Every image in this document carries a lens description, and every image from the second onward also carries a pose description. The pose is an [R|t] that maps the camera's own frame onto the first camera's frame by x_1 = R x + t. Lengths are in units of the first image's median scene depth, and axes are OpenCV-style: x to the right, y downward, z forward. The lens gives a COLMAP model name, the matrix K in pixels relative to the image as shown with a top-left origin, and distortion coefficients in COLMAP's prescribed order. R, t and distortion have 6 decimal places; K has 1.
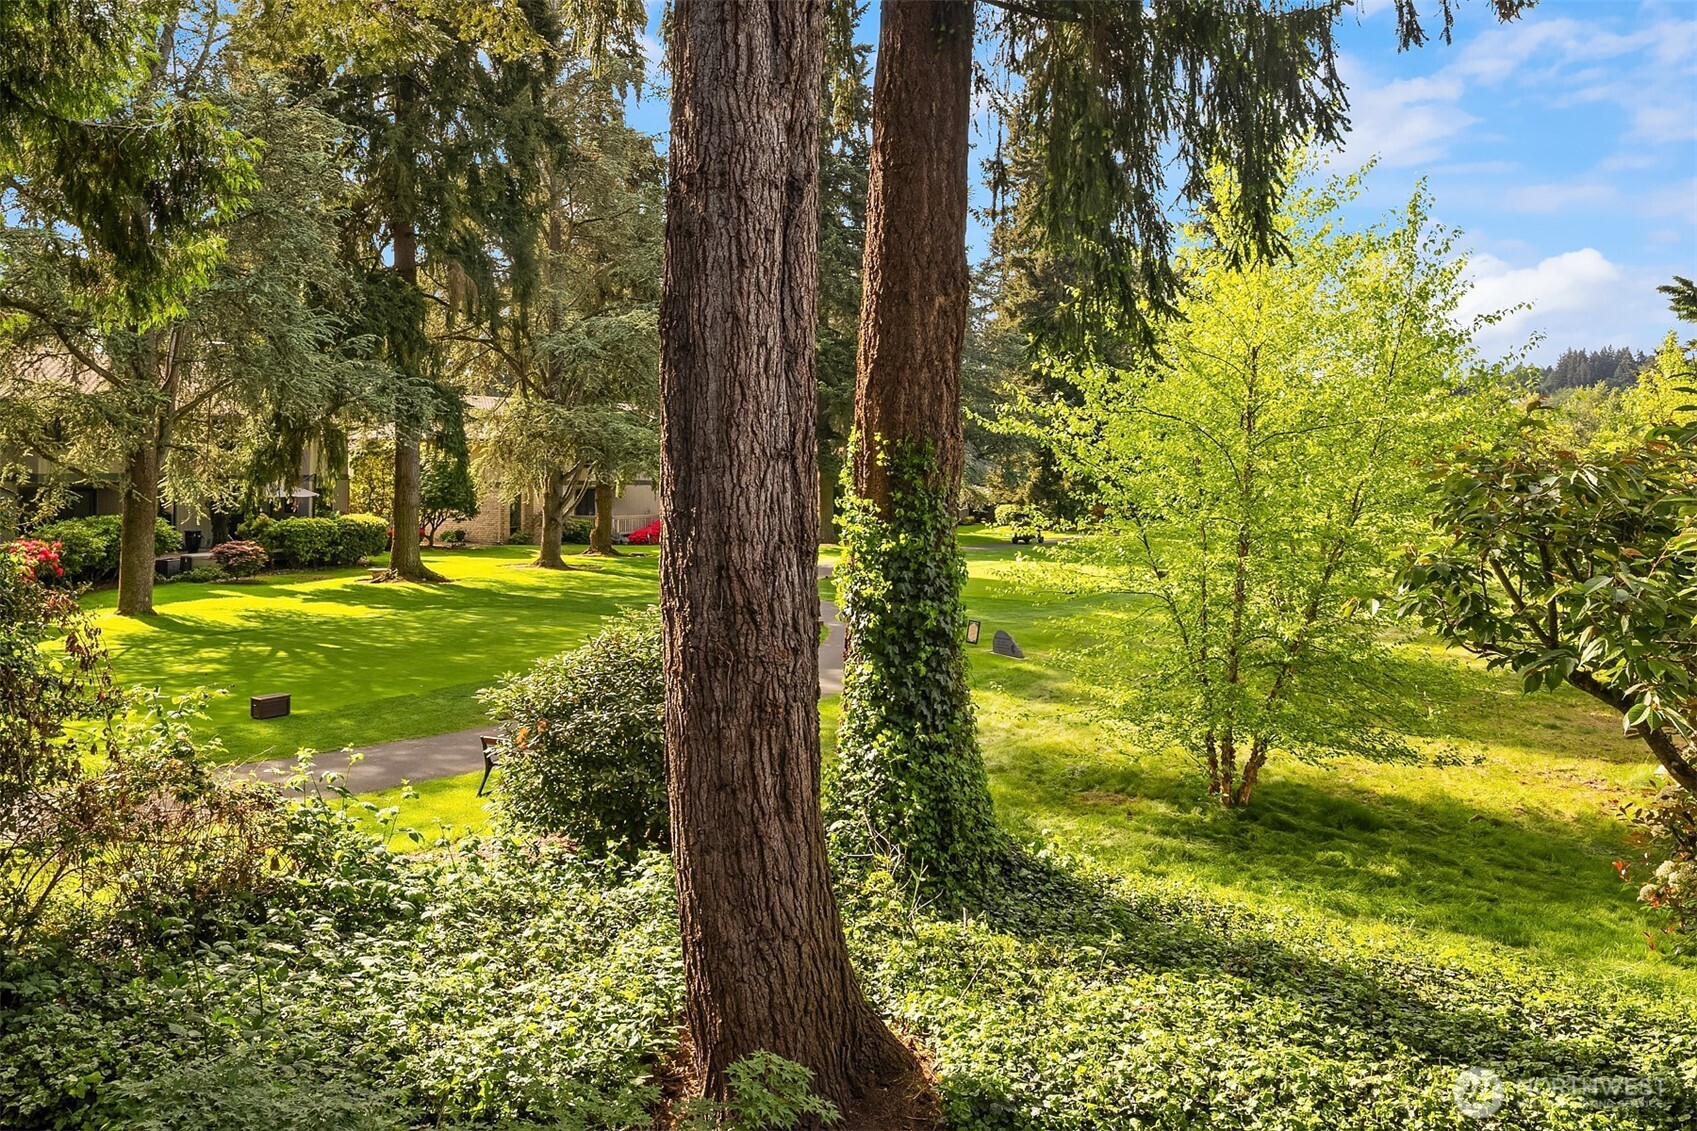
lens RADIAL K [[1274.0, 0, 834.6], [0, 1274.0, 446.9], [0, 0, 1]] dist [0.017850, 0.002953]
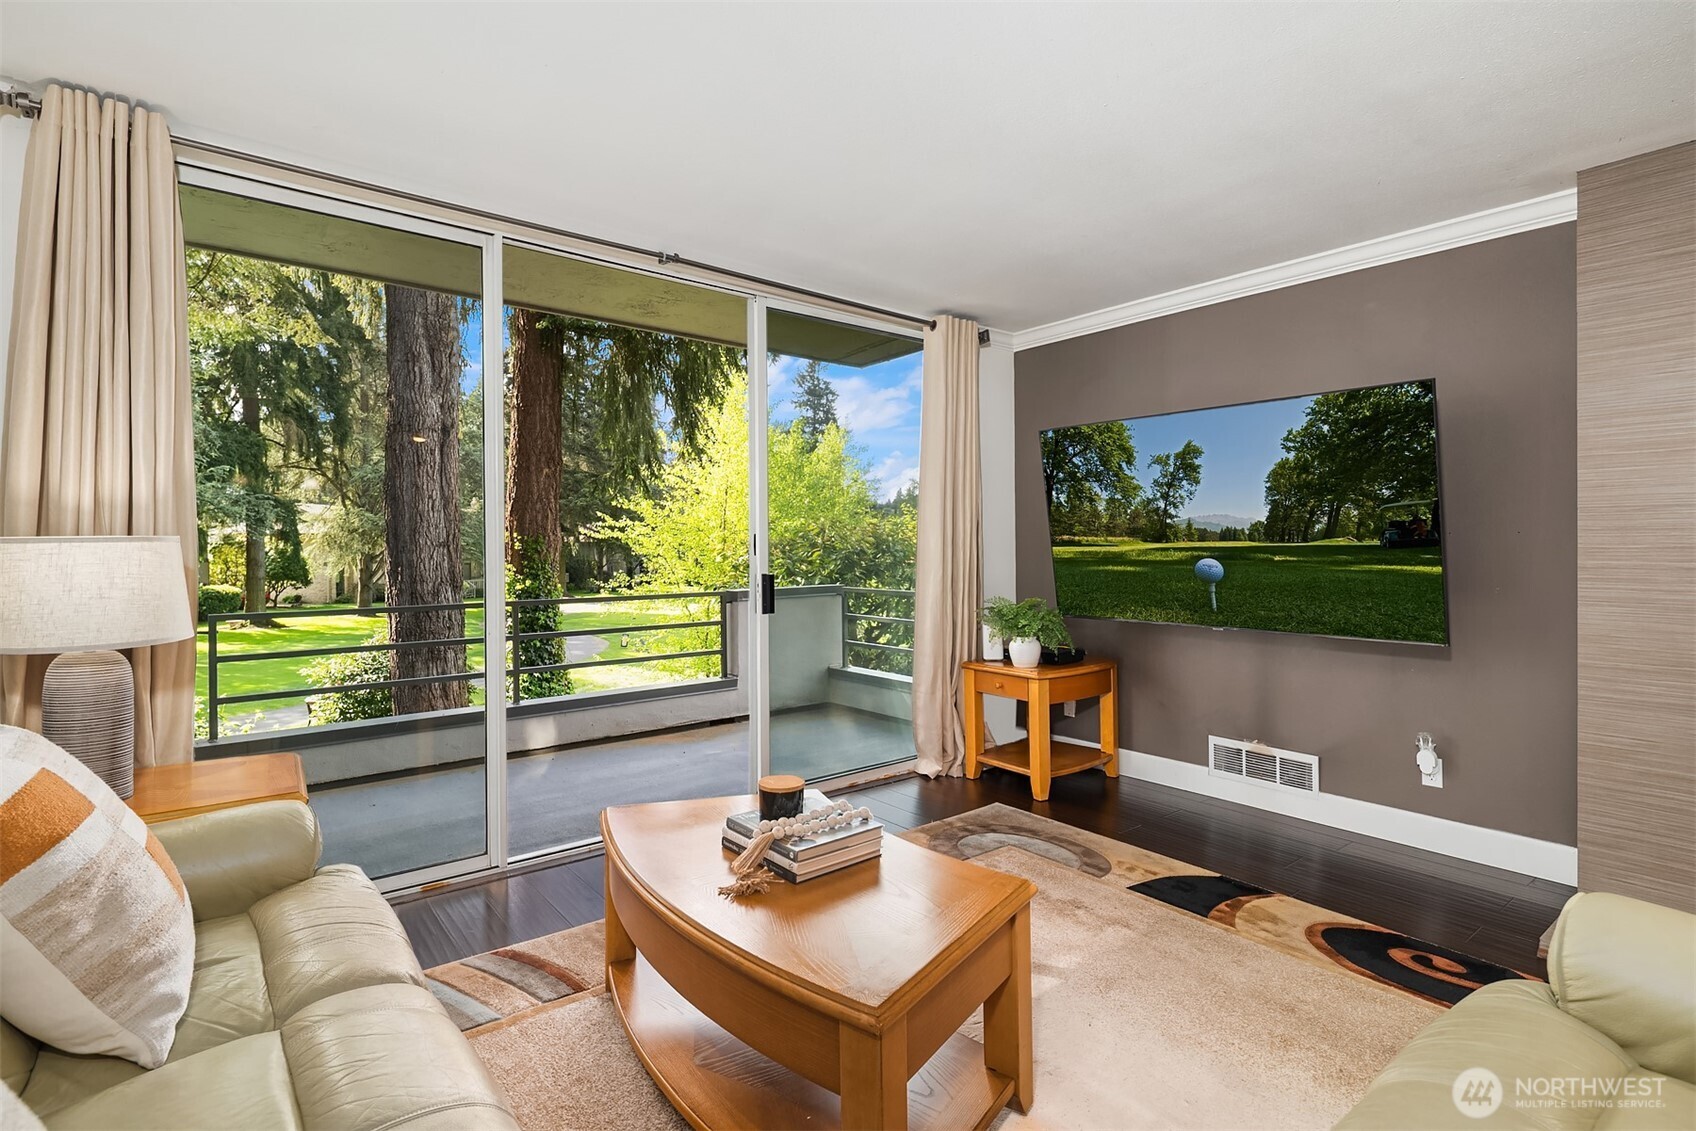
lens RADIAL K [[828.1, 0, 849.0], [0, 828.1, 551.2], [0, 0, 1]] dist [0.002387, 0.000396]
pose [[0.955811, -0.011674, 0.293749, 0.048231], [0.006000, 0.999778, 0.020208, -0.001734], [-0.293920, -0.017552, 0.955669, -0.143678]]
